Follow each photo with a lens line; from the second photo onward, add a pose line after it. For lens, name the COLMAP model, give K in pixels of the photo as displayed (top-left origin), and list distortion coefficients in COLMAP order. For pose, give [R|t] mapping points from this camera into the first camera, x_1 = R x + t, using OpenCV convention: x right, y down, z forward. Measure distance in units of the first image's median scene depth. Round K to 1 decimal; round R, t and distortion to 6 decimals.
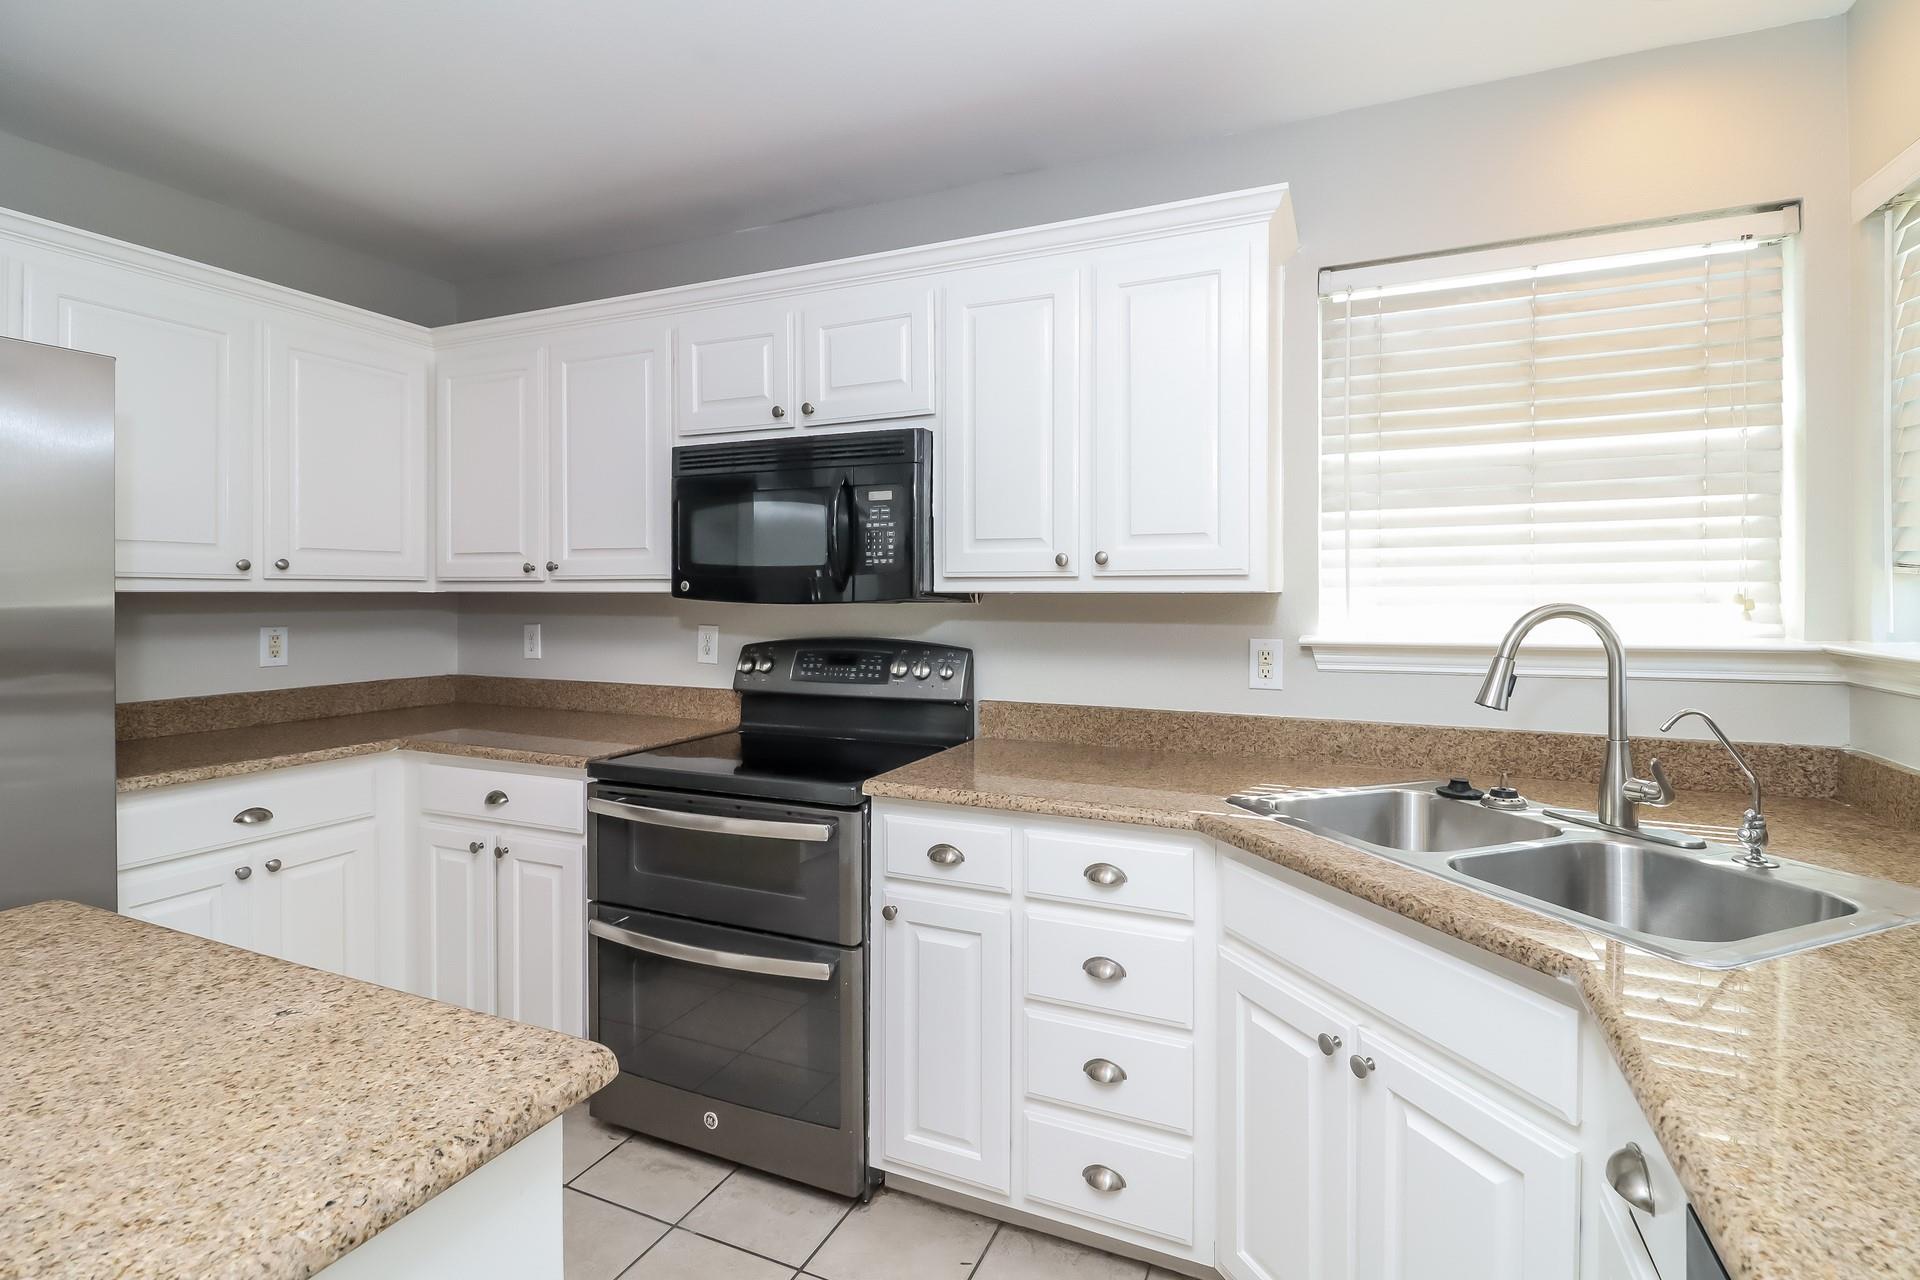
lens RADIAL K [[897.3, 0, 967.6], [0, 897.3, 624.6], [0, 0, 1]] dist [0.003580, -0.000192]
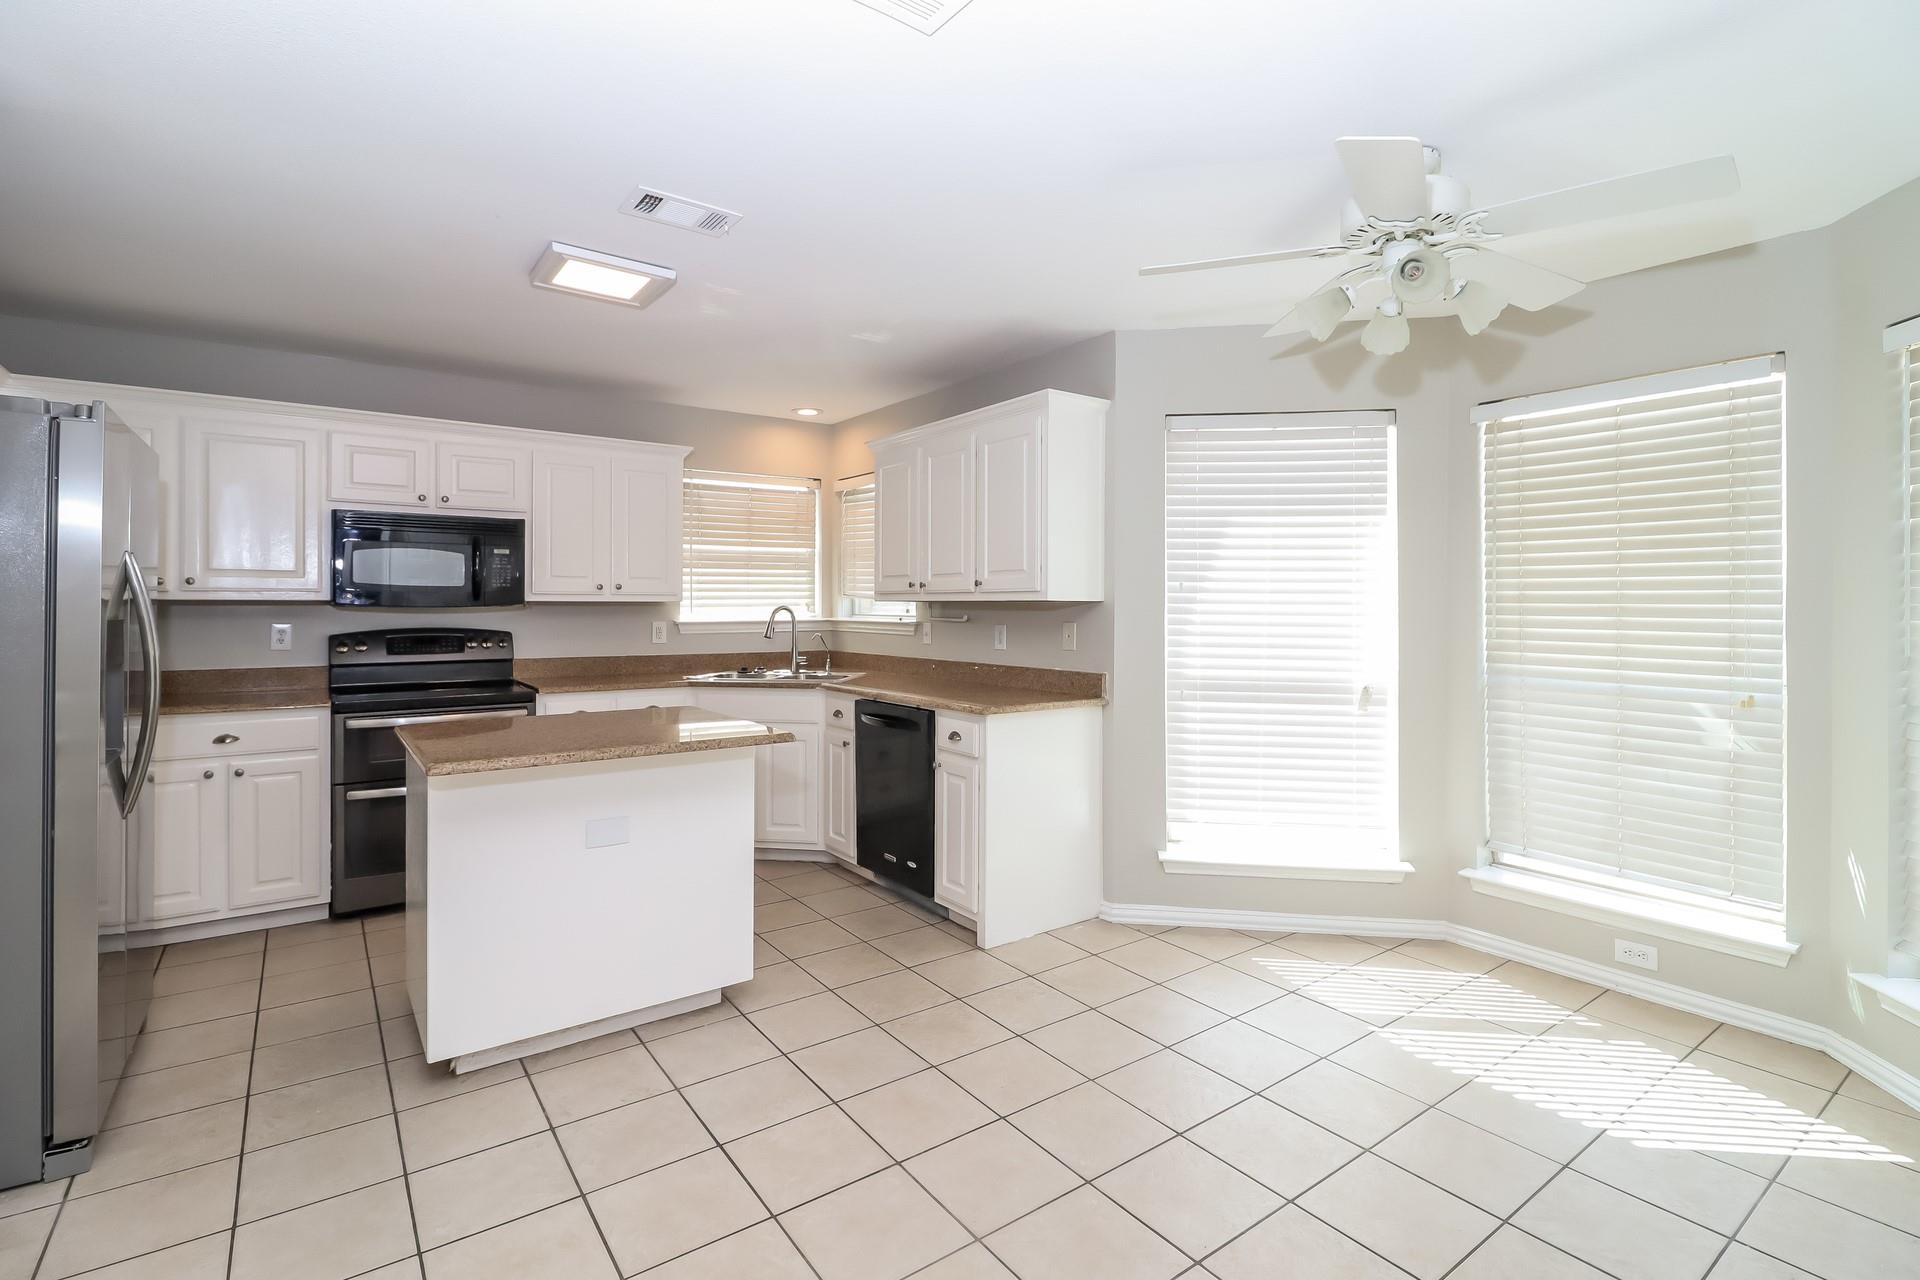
lens RADIAL K [[897.3, 0, 962.1], [0, 897.3, 620.6], [0, 0, 1]] dist [0.003580, -0.000192]
pose [[0.502522, -0.019316, 0.864349, -1.322743], [0.015652, 0.999790, 0.013243, -0.005231], [-0.864423, 0.006874, 0.502718, -0.866818]]
